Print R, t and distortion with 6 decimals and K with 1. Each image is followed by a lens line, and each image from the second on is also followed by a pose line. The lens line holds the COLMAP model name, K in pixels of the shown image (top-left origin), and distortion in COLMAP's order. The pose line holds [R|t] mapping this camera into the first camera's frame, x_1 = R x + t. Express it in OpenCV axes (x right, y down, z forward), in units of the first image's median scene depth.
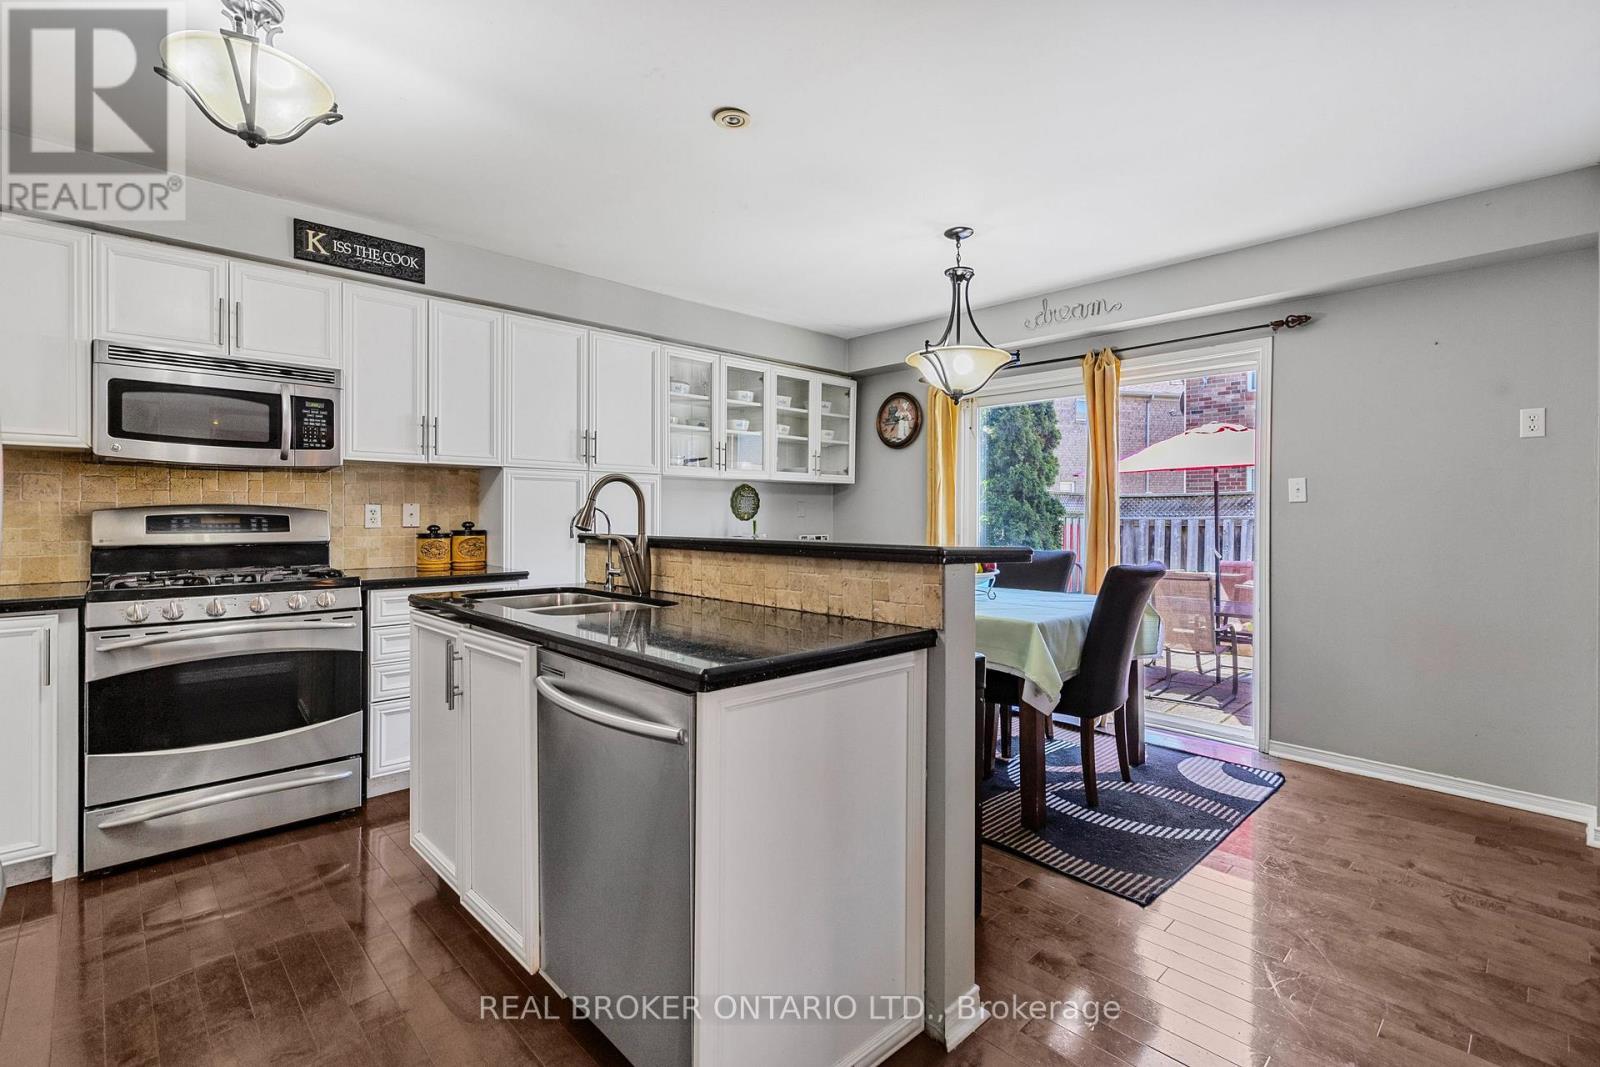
lens RADIAL K [[729.7, 0, 797.2], [0, 729.7, 516.7], [0, 0, 1]] dist [-0.002211, -0.000325]
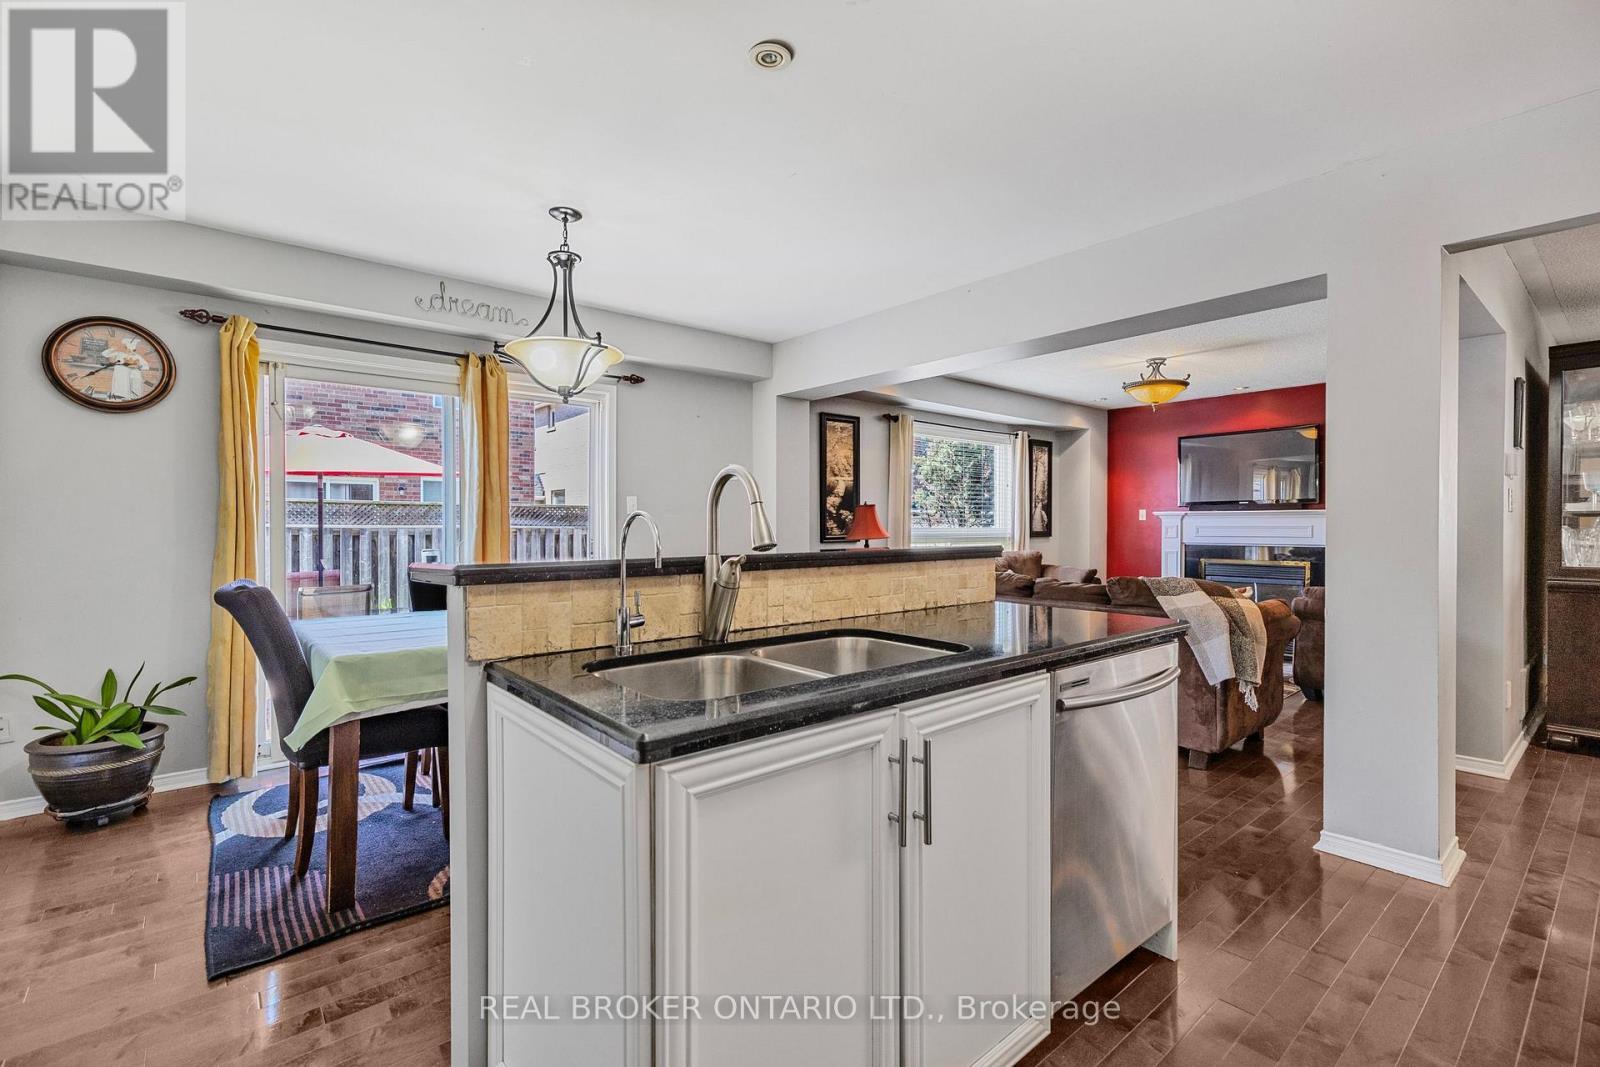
lens RADIAL K [[729.7, 0, 798.7], [0, 729.7, 534.6], [0, 0, 1]] dist [-0.002211, -0.000325]
pose [[0.052868, -0.015486, 0.998481, -0.670184], [0.003155, 0.999877, 0.015341, -0.003563], [-0.998597, 0.002339, 0.052910, 0.660364]]
